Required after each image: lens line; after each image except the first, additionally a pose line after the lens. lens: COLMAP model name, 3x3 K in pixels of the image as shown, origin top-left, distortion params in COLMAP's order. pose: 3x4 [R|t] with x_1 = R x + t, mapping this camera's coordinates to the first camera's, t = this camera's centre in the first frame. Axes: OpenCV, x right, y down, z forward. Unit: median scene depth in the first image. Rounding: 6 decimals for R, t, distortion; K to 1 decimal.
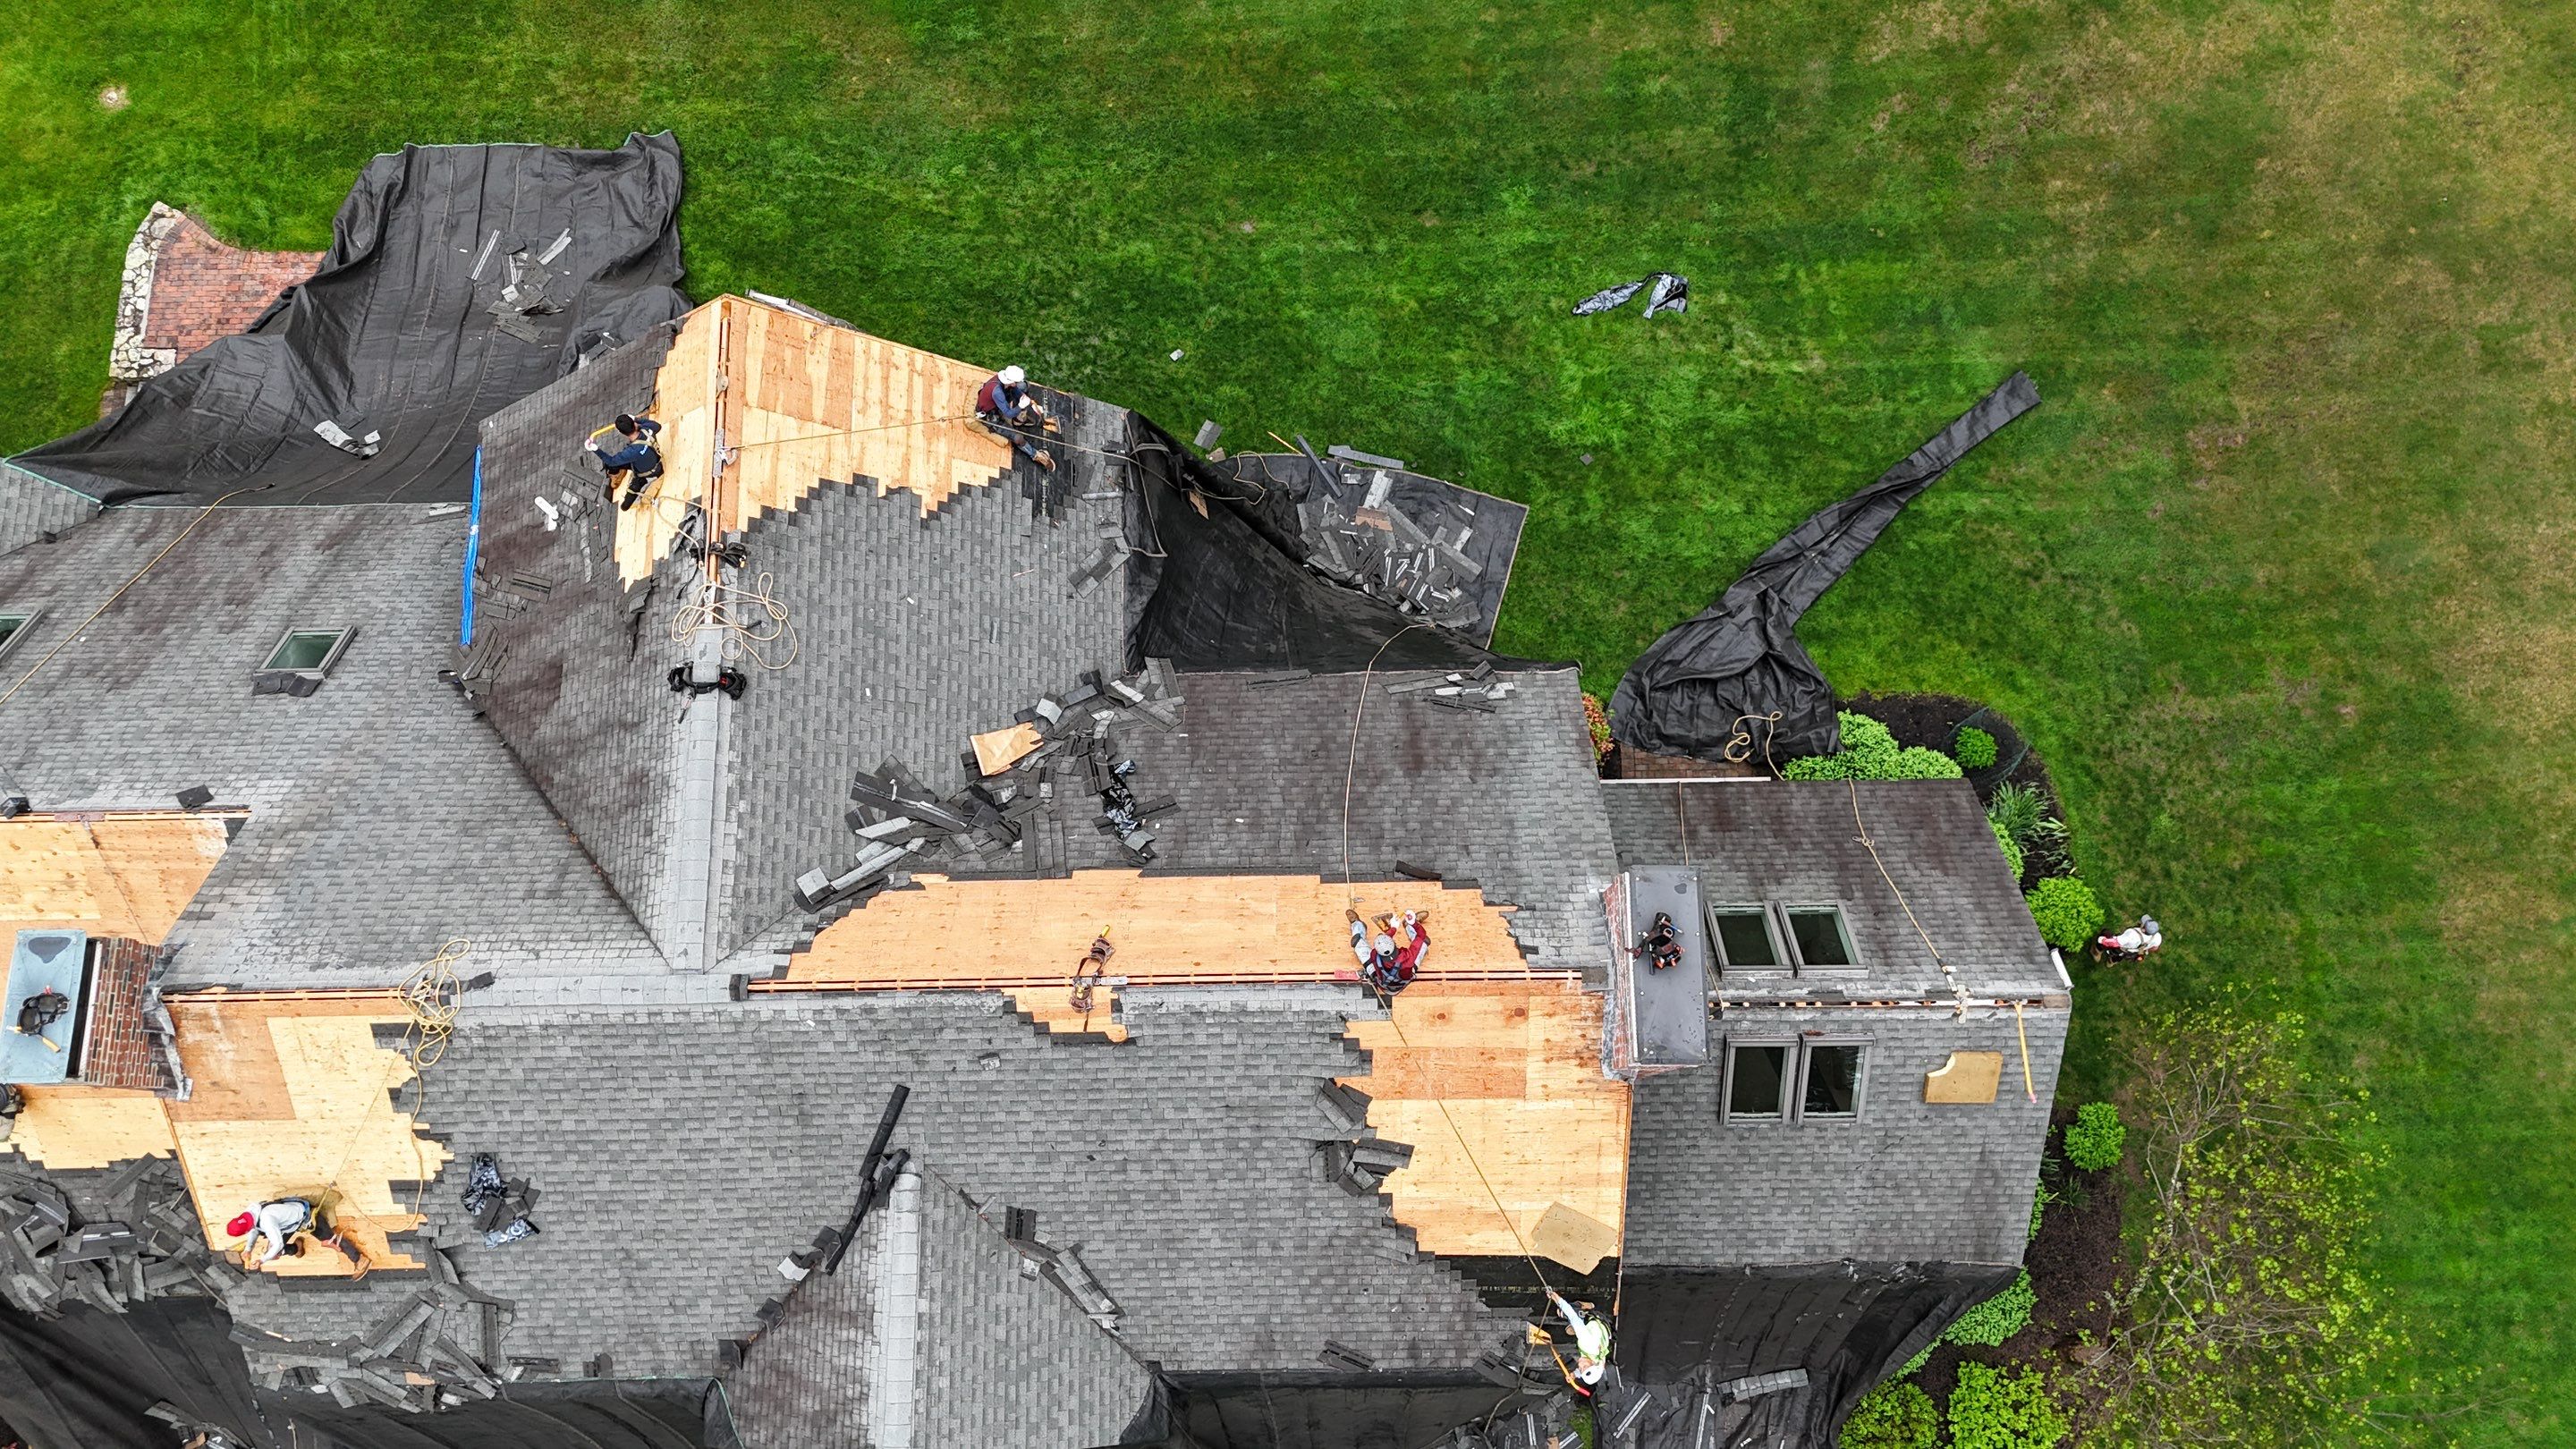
lens RADIAL K [[1891.5, 0, 1280.2], [0, 1891.5, 722.3], [0, 0, 1]] dist [0.081214, -0.071592]
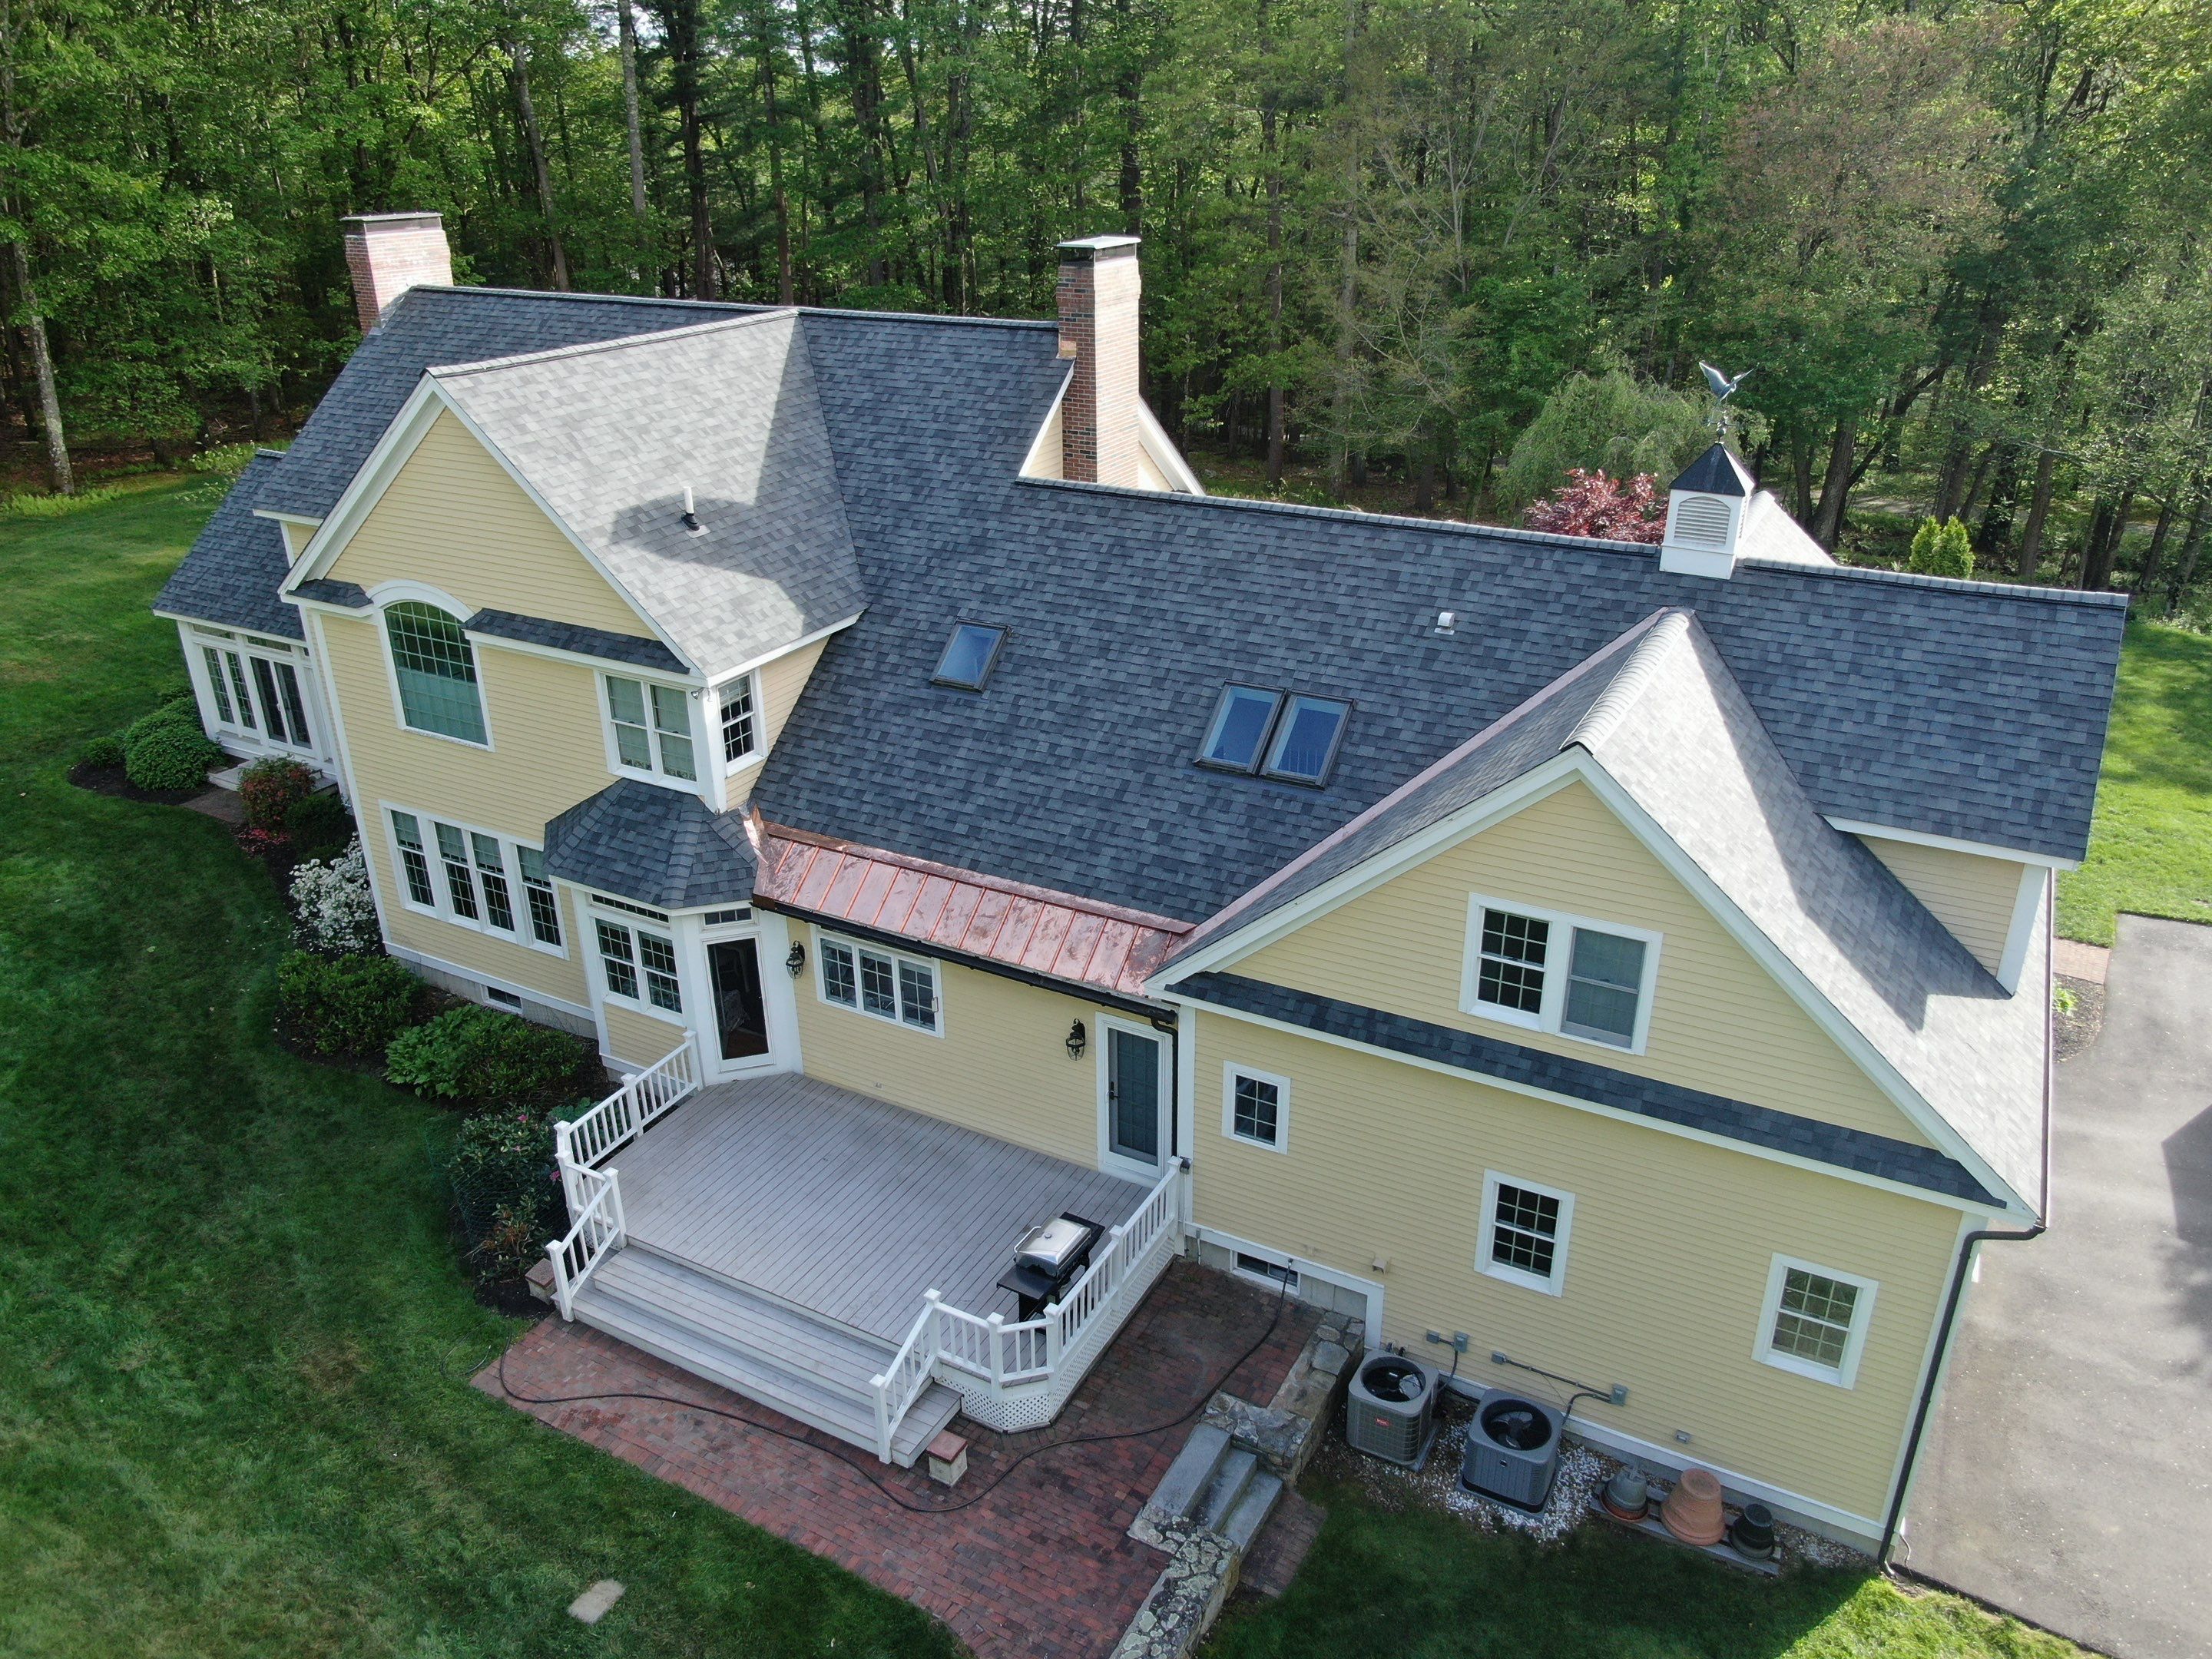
lens RADIAL K [[1579.0, 0, 1107.4], [0, 1579.0, 830.0], [0, 0, 1]] dist [0.000382, 0.032061]
pose [[-0.873326, -0.181461, 0.452077, -1.158638], [0.478277, -0.143217, 0.866453, -0.920307], [-0.092482, 0.972914, 0.211863, 1.042686]]
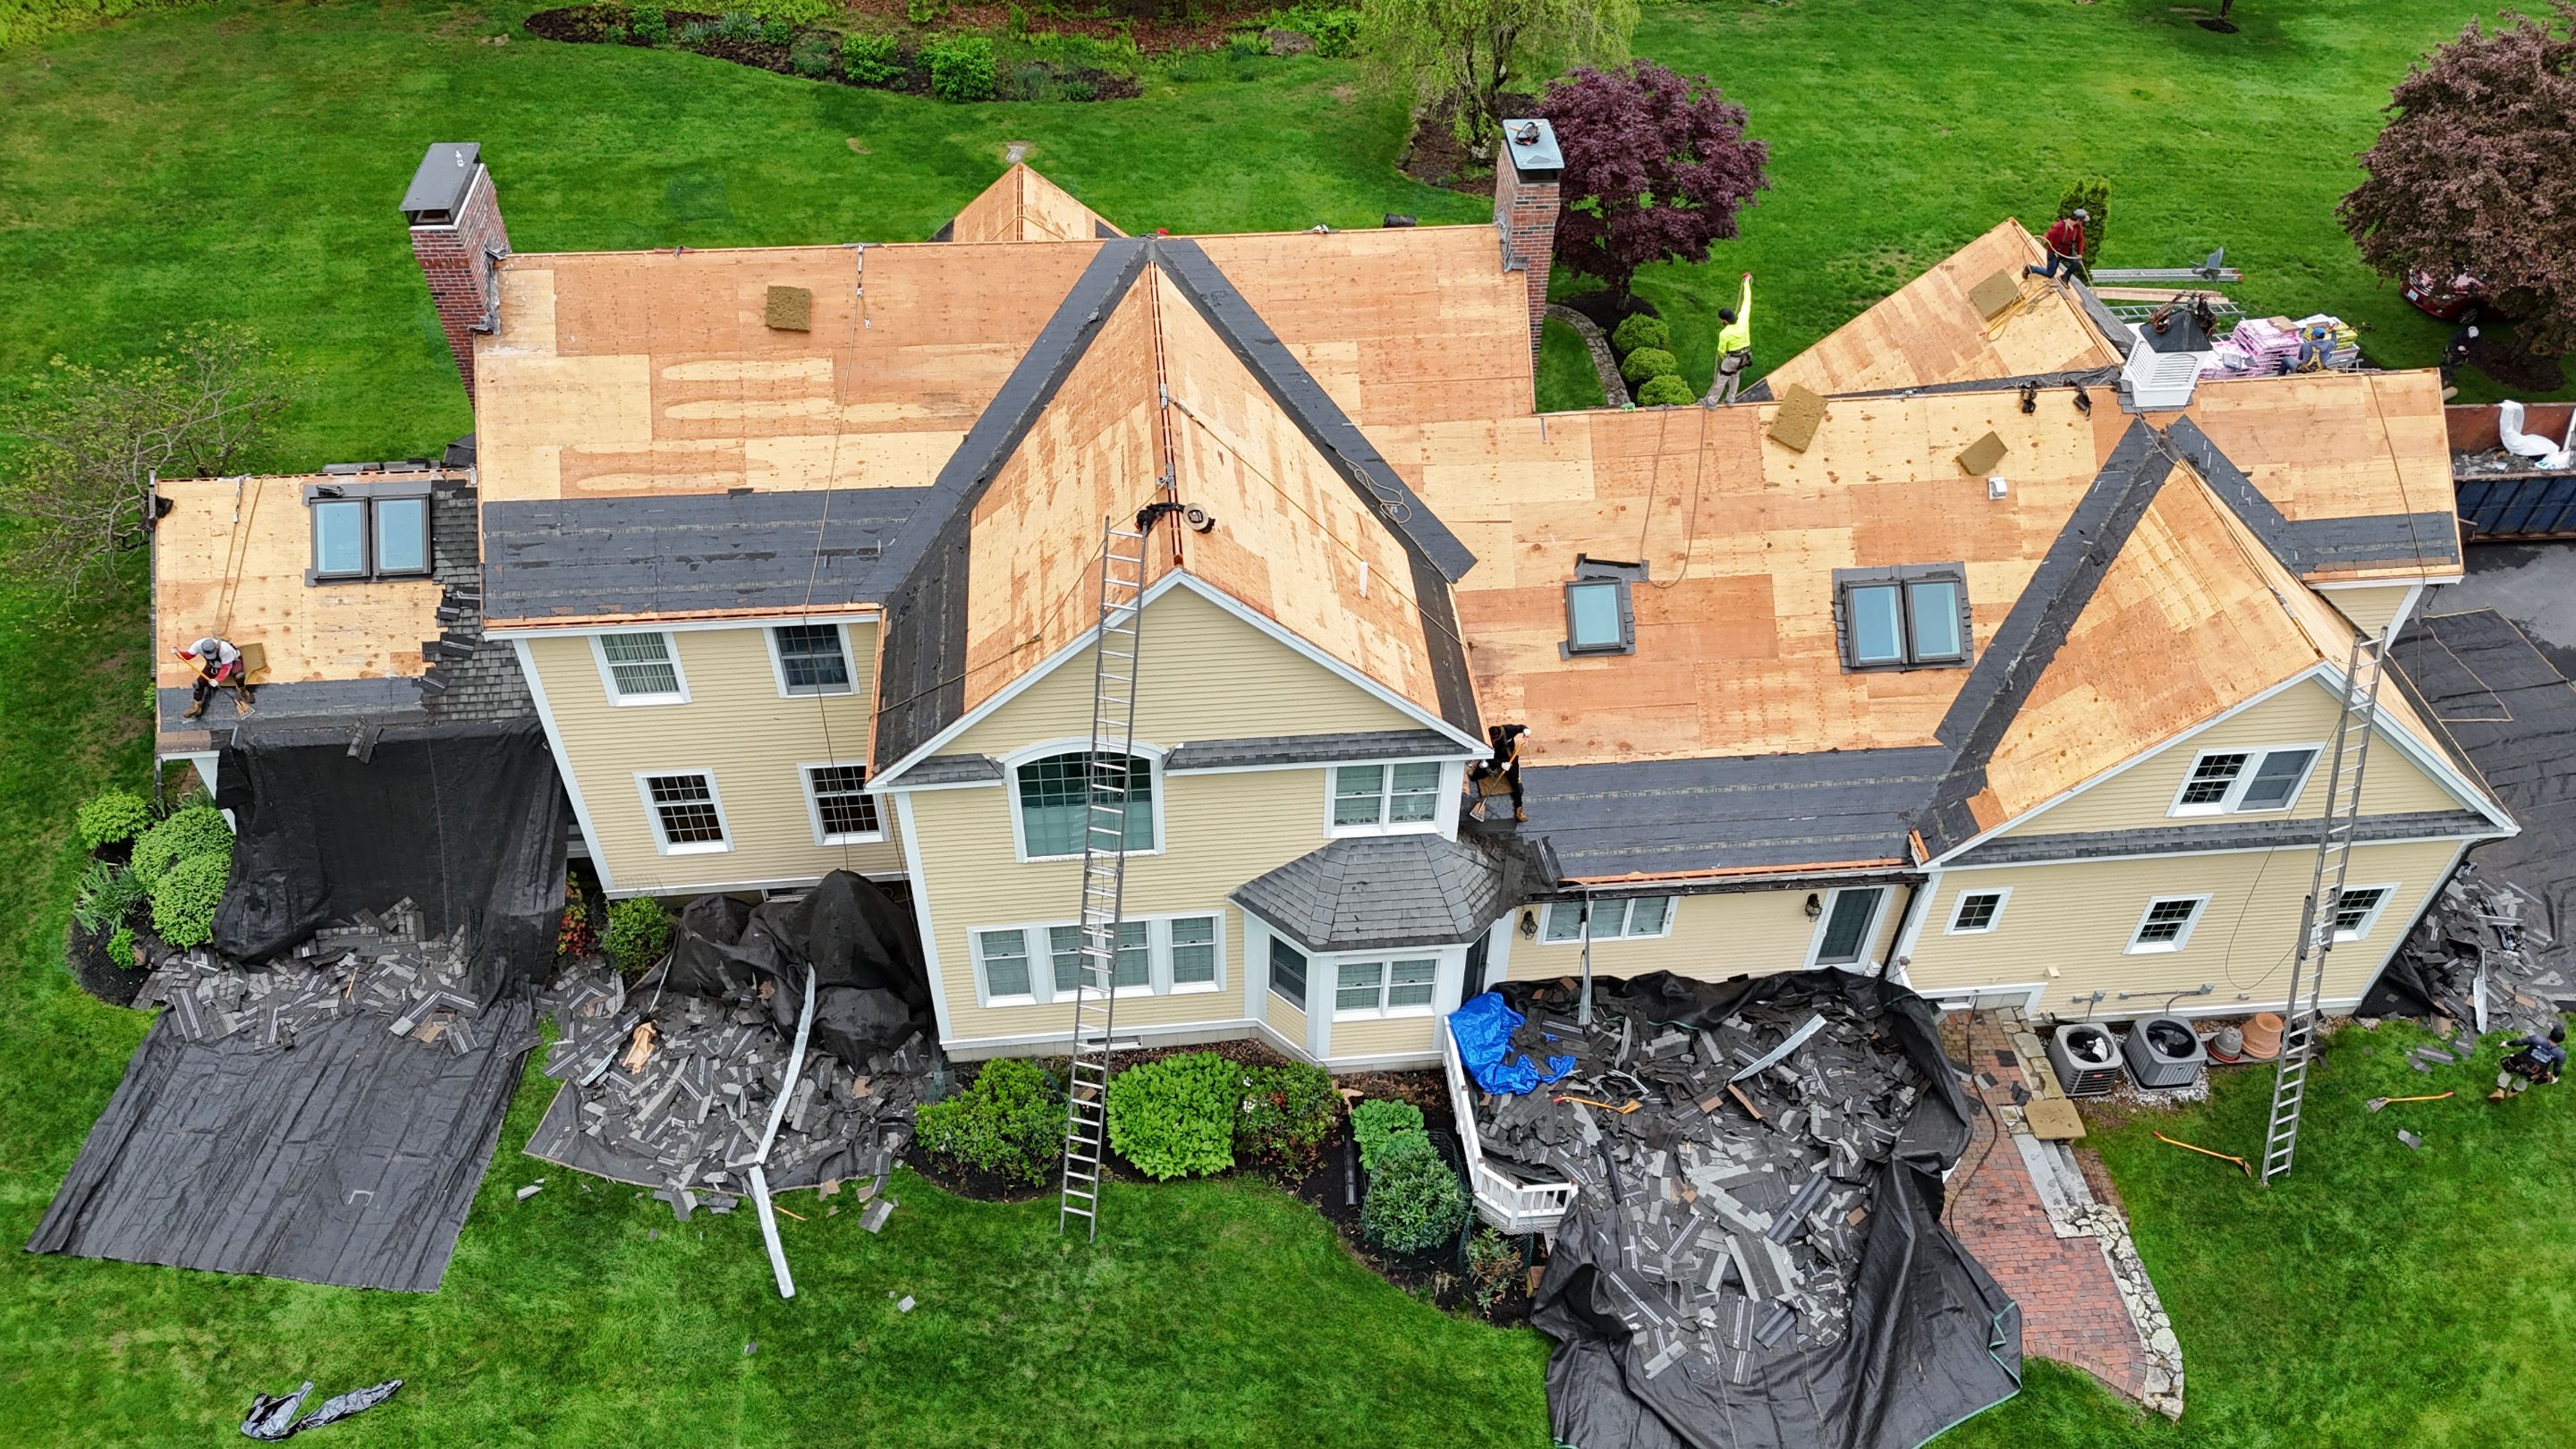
lens RADIAL K [[1888.1, 0, 1298.2], [0, 1888.1, 713.3], [0, 0, 1]] dist [0.092740, -0.086845]
pose [[-0.996543, 0.059762, -0.057710, -0.295200], [-0.080196, -0.510608, 0.856065, -1.217634], [0.021693, 0.857734, 0.513636, 0.522985]]
